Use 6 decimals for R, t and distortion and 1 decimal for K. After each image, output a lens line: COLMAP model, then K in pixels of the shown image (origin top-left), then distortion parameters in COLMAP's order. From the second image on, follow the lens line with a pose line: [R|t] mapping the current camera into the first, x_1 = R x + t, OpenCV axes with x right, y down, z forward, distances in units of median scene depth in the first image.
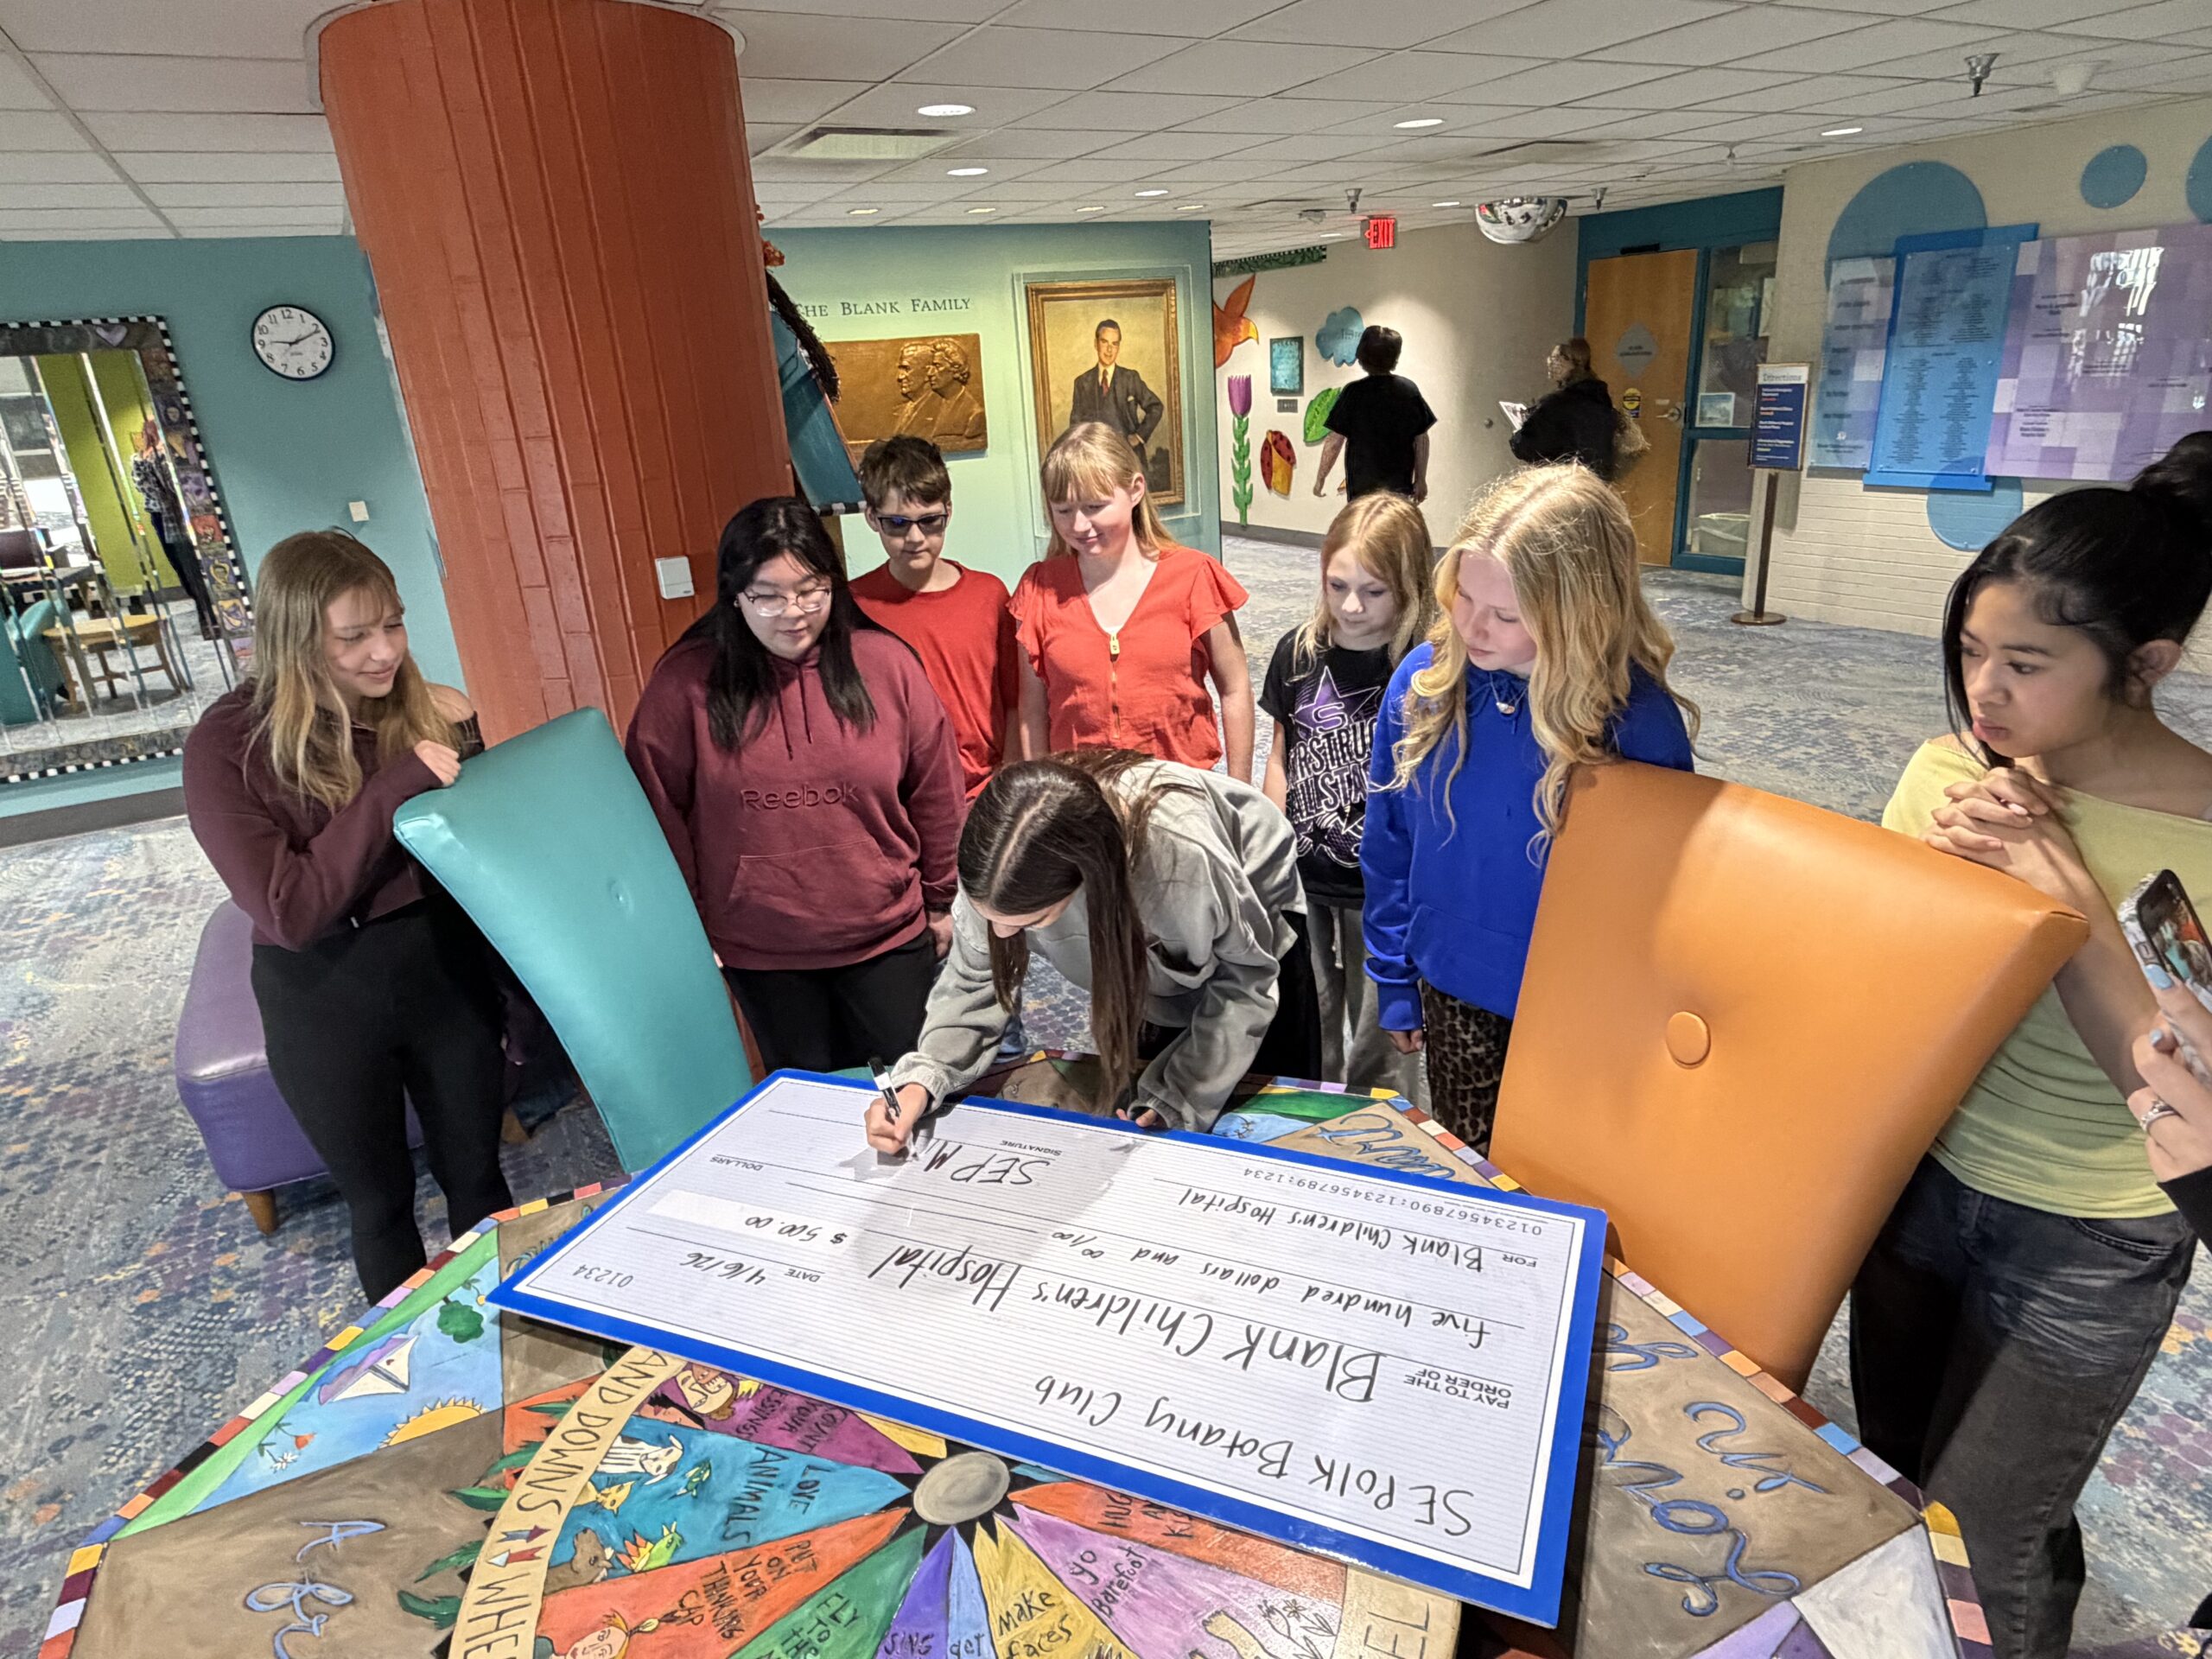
lens RADIAL K [[1320.1, 0, 1106.0], [0, 1320.1, 829.5], [0, 0, 1]] dist [-0.082651, 0.146118]
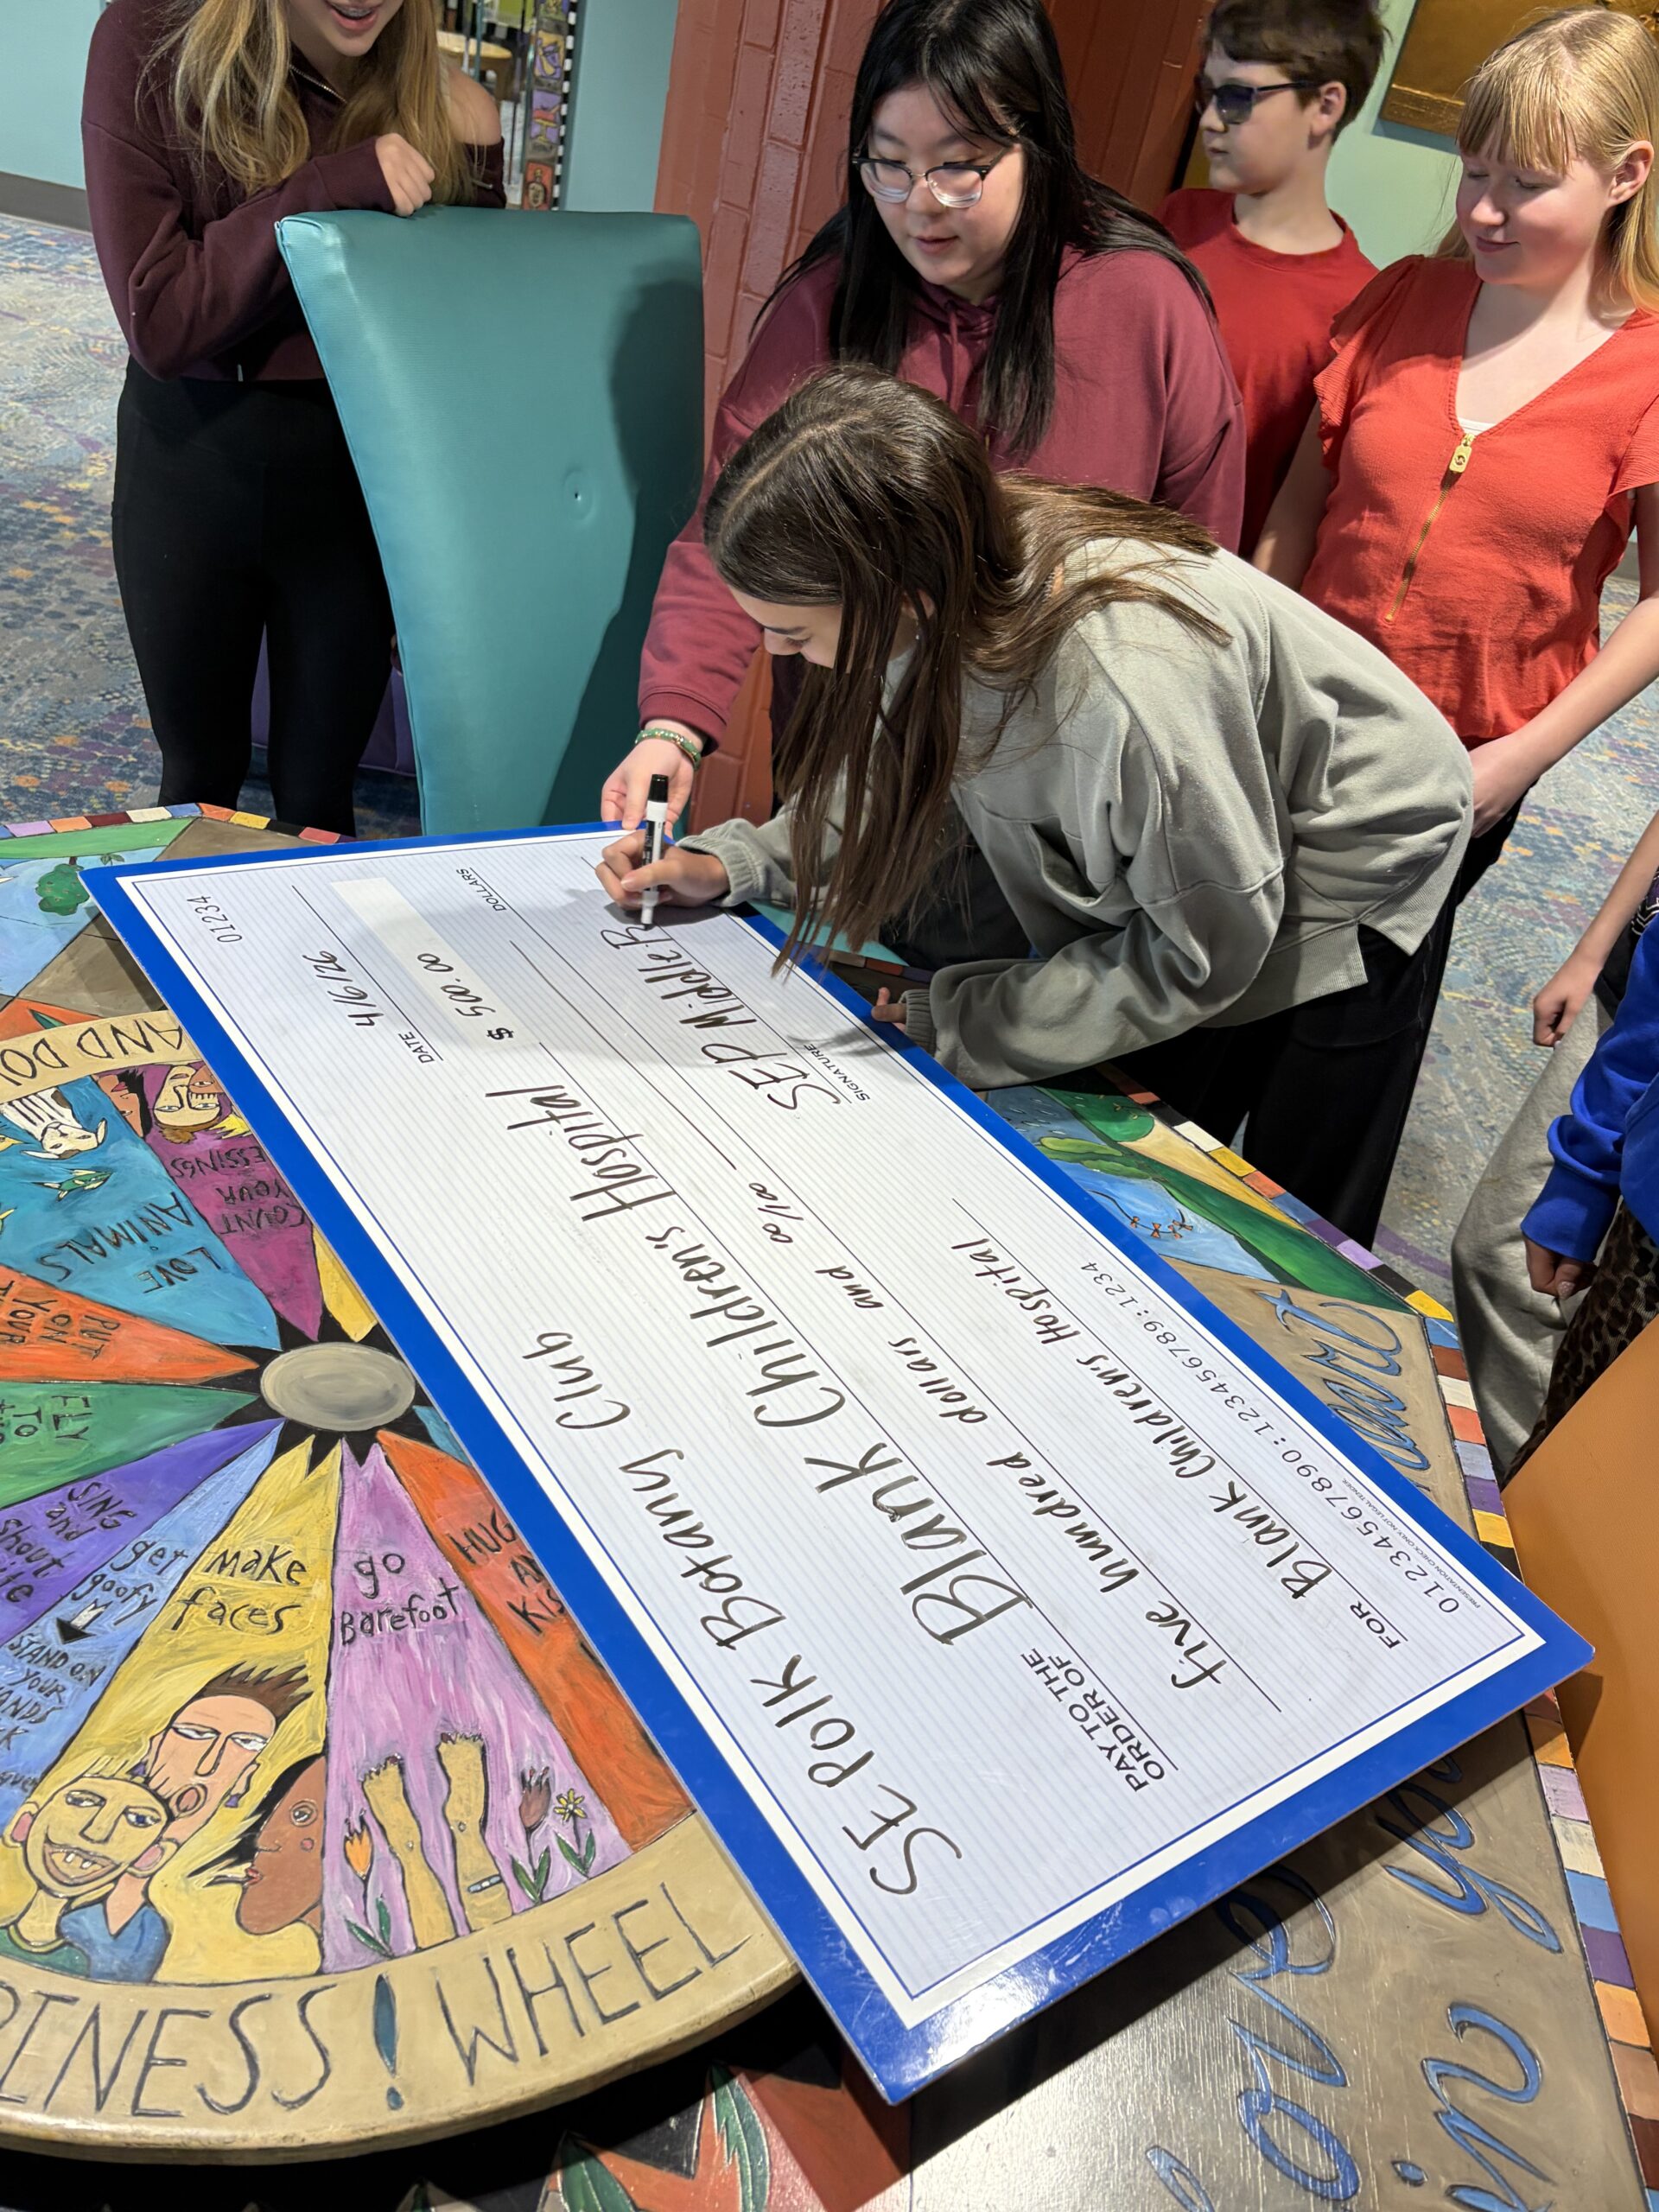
lens RADIAL K [[1741.4, 0, 829.5], [0, 1741.4, 1106.0], [0, 0, 1]] dist [0.017856, 0.006094]
pose [[0.824777, 0.486733, -0.287810, 0.254021], [-0.416024, 0.867052, 0.274125, 0.026173], [0.382972, -0.106356, 0.917617, 0.258304]]
